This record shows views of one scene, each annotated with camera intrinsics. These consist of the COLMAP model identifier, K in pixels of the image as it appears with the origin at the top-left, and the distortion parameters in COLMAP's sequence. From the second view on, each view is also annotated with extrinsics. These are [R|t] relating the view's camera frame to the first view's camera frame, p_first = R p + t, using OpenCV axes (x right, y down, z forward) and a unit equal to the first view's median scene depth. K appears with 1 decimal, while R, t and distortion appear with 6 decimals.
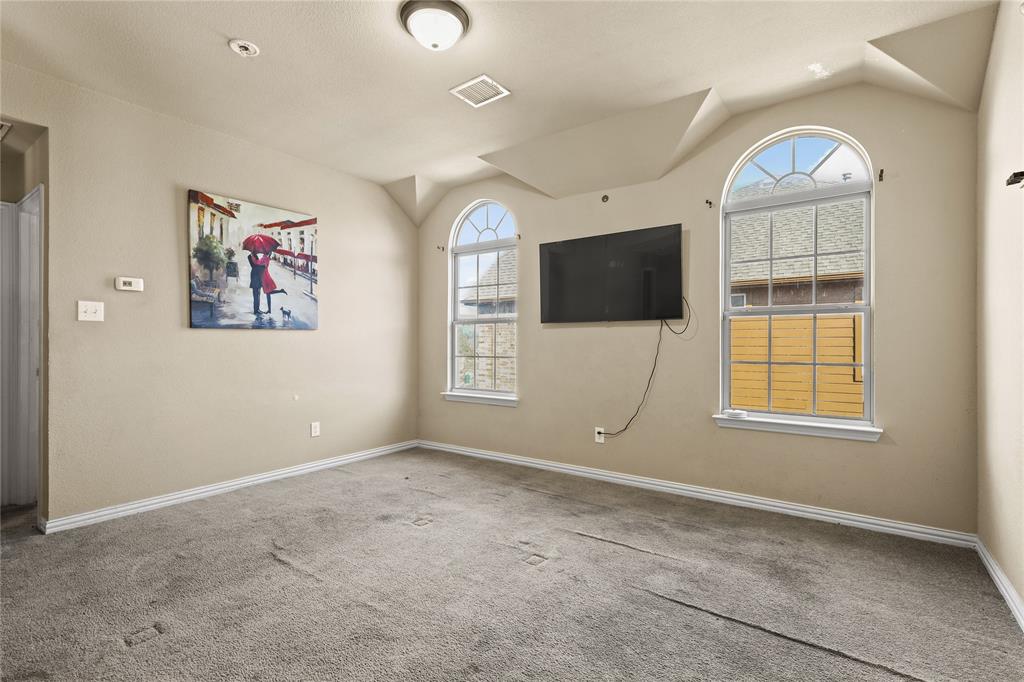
lens RADIAL K [[478.3, 0, 509.9], [0, 478.3, 348.0], [0, 0, 1]] dist [-0.004158, 0.000721]
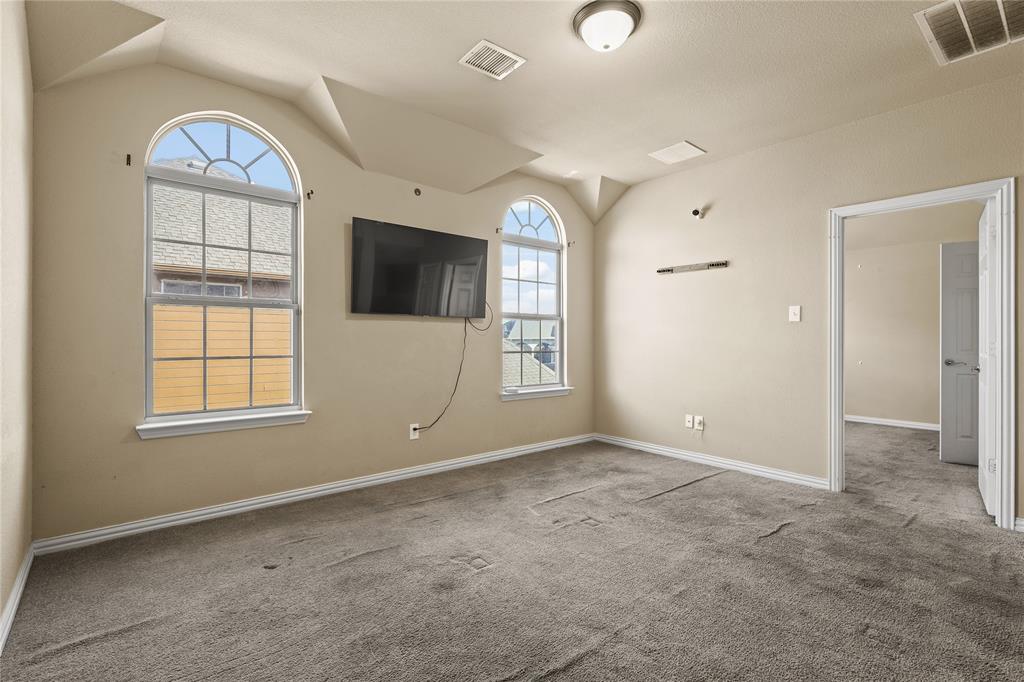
lens RADIAL K [[478.3, 0, 512.0], [0, 478.3, 341.0], [0, 0, 1]] dist [-0.012489, 0.000533]
pose [[0.227717, -0.004133, 0.973719, -0.778411], [0.004405, 0.999985, 0.003214, -0.005835], [-0.973717, 0.003557, 0.227731, 0.631113]]
